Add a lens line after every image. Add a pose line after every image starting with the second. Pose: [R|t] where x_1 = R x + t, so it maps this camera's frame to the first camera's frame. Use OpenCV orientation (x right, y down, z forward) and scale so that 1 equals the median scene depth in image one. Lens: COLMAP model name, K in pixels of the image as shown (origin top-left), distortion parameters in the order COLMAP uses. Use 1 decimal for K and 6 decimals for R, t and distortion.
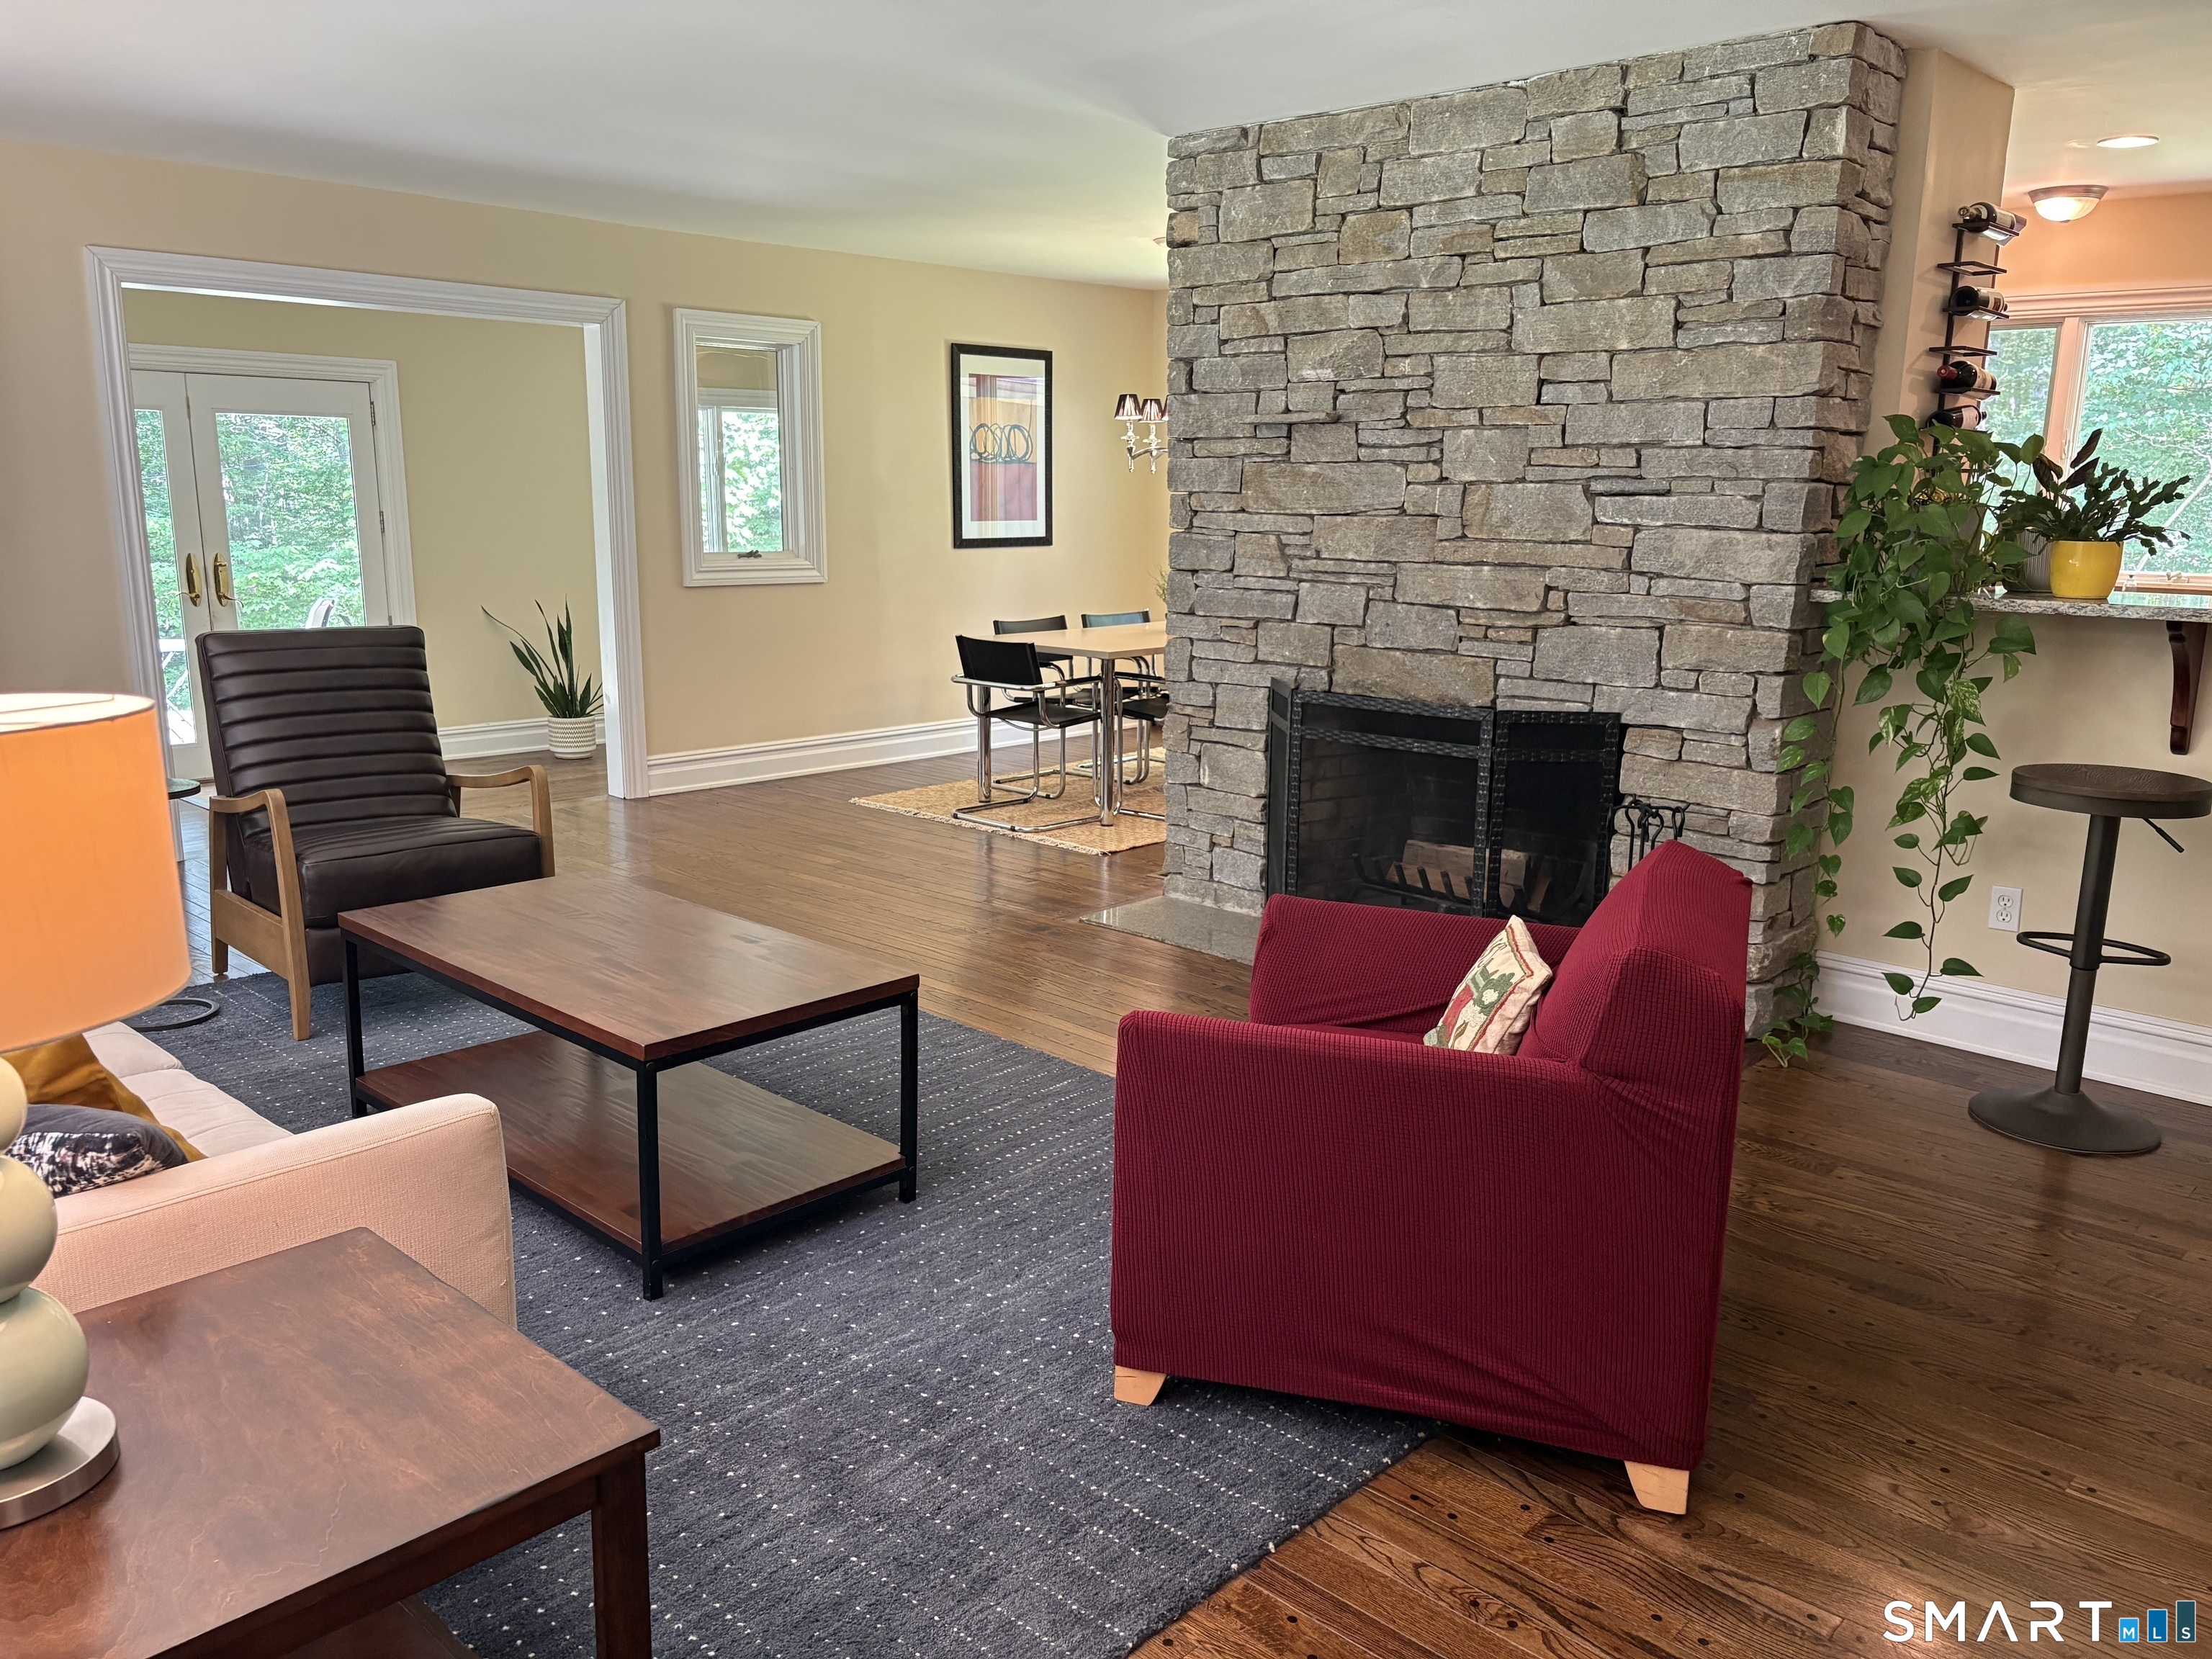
lens RADIAL K [[1669.1, 0, 1110.1], [0, 1669.1, 873.9], [0, 0, 1]] dist [0.034518, -0.034091]
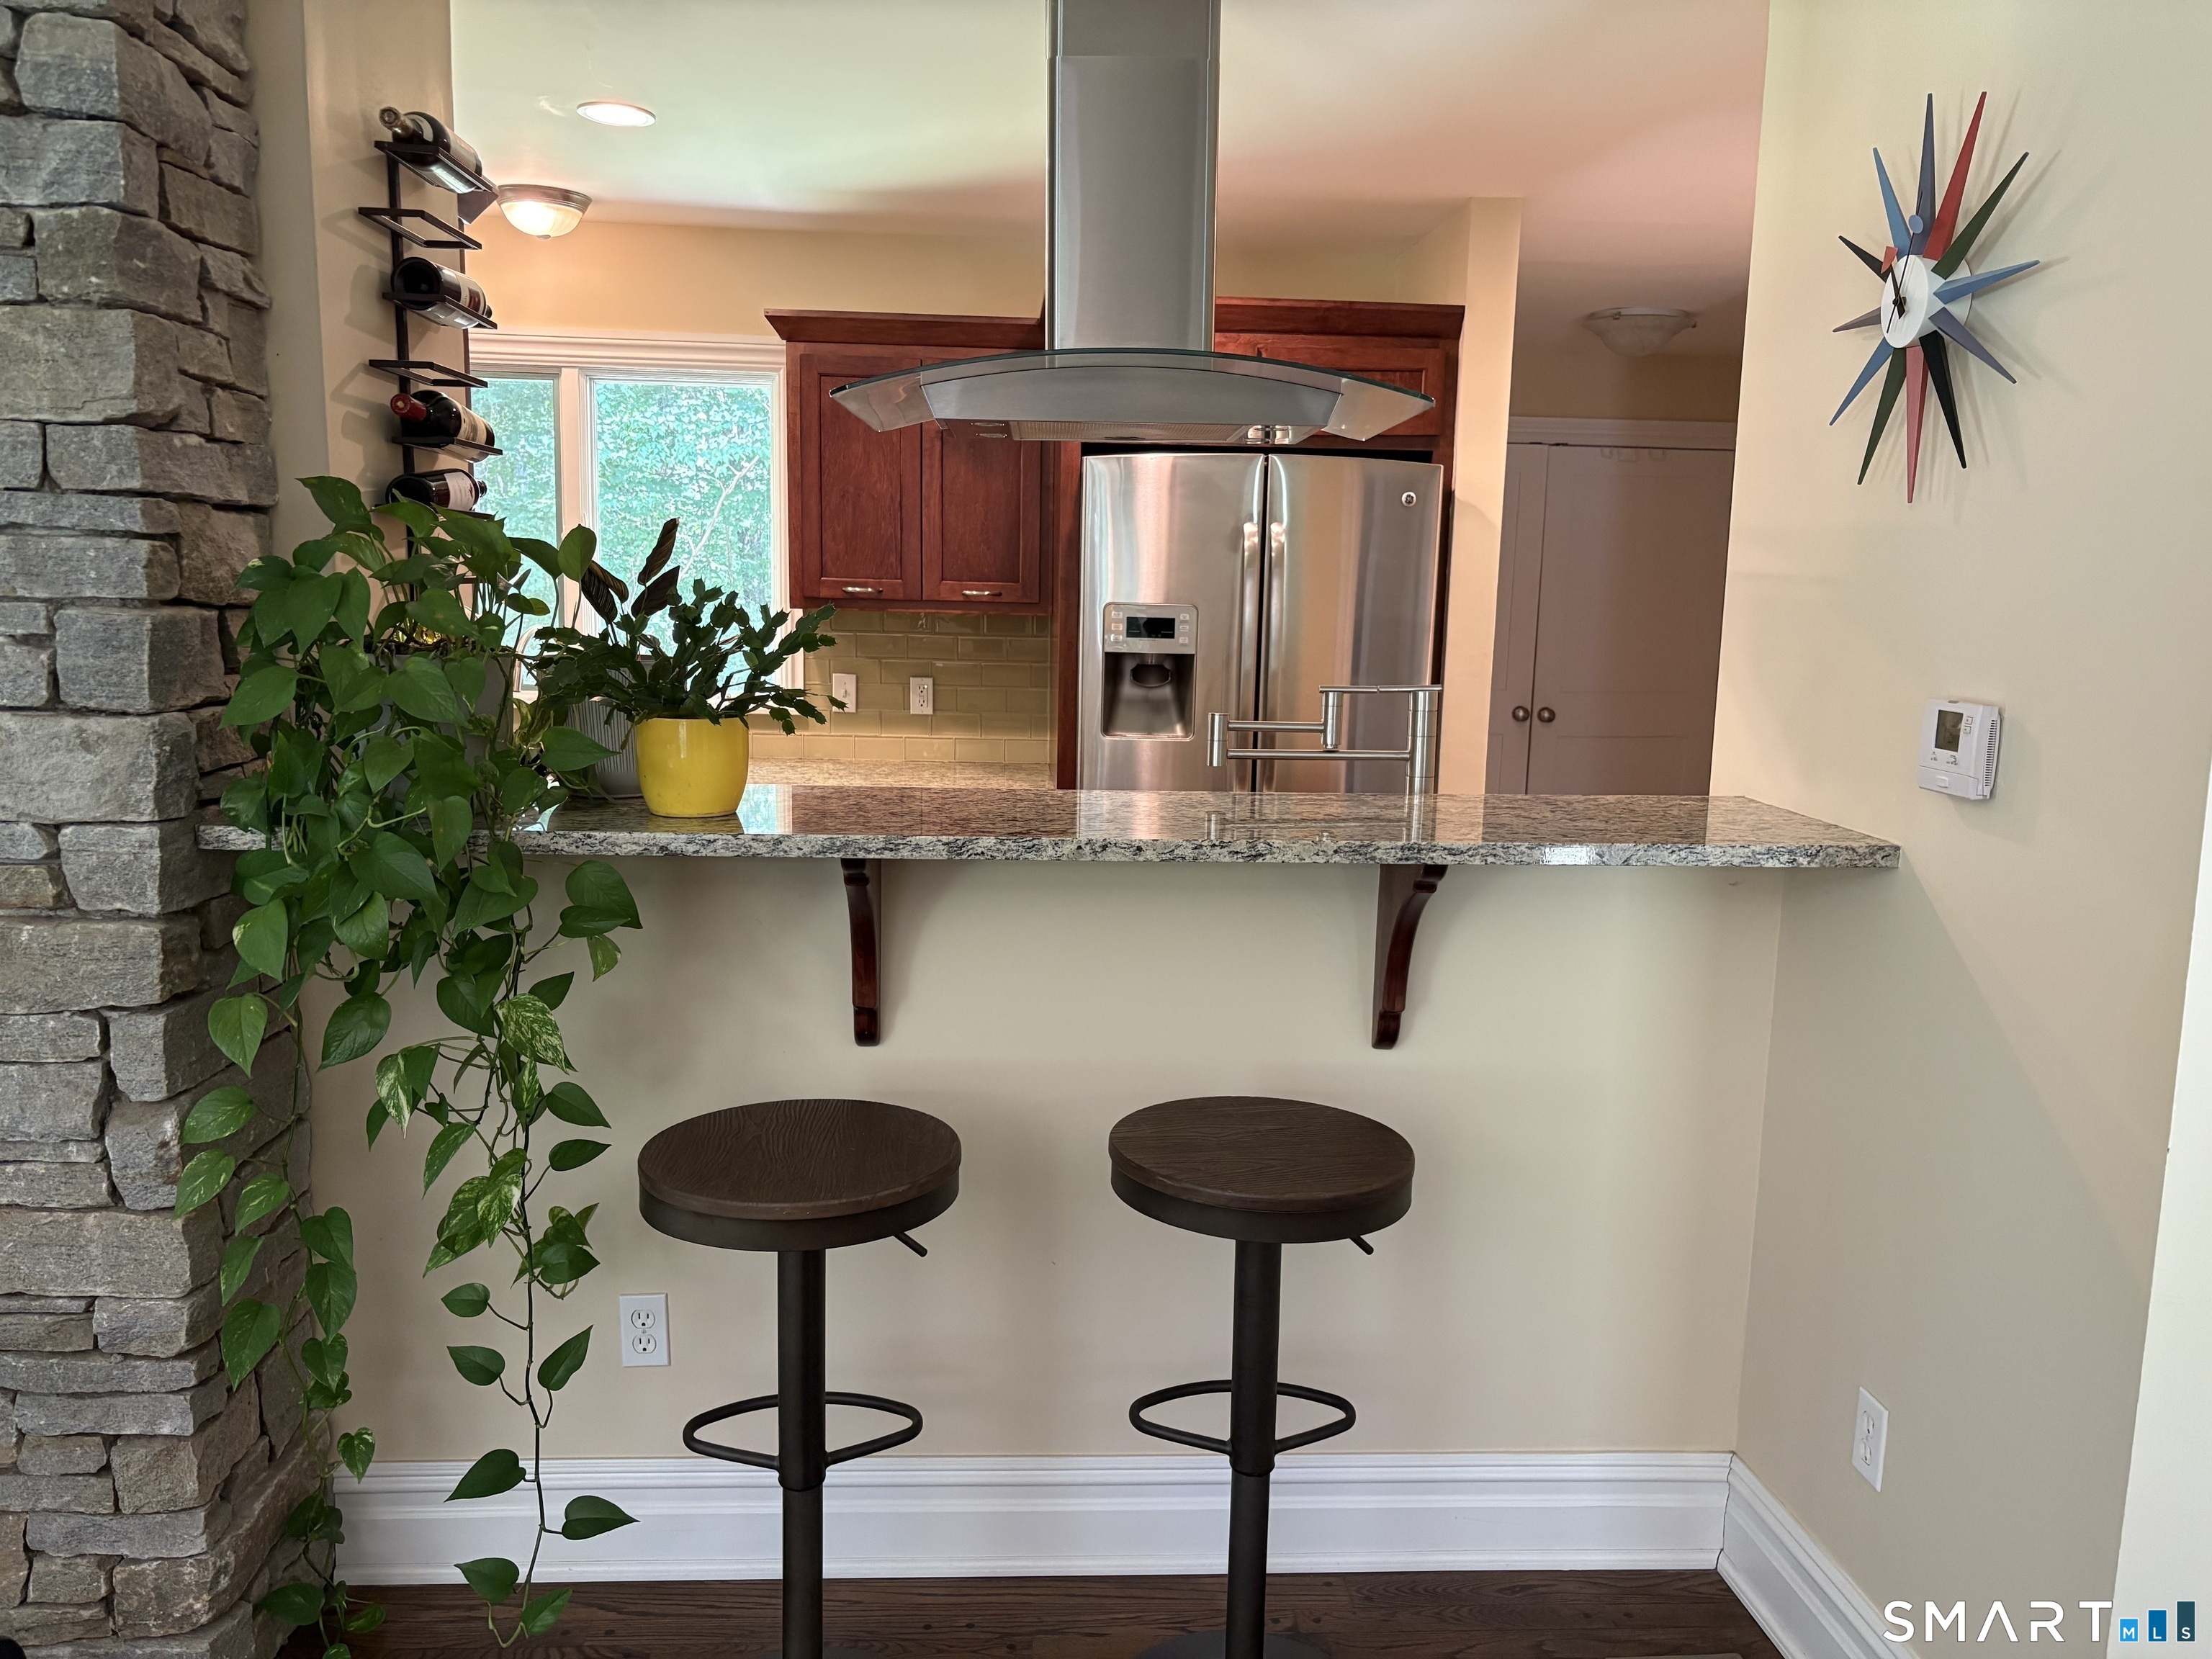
lens RADIAL K [[1669.1, 0, 1105.4], [0, 1669.1, 838.7], [0, 0, 1]] dist [0.034518, -0.034091]
pose [[0.683120, -0.104113, 0.722847, 0.251522], [0.146037, 0.989269, 0.004475, -0.132477], [-0.715556, 0.102506, 0.690994, 0.490574]]
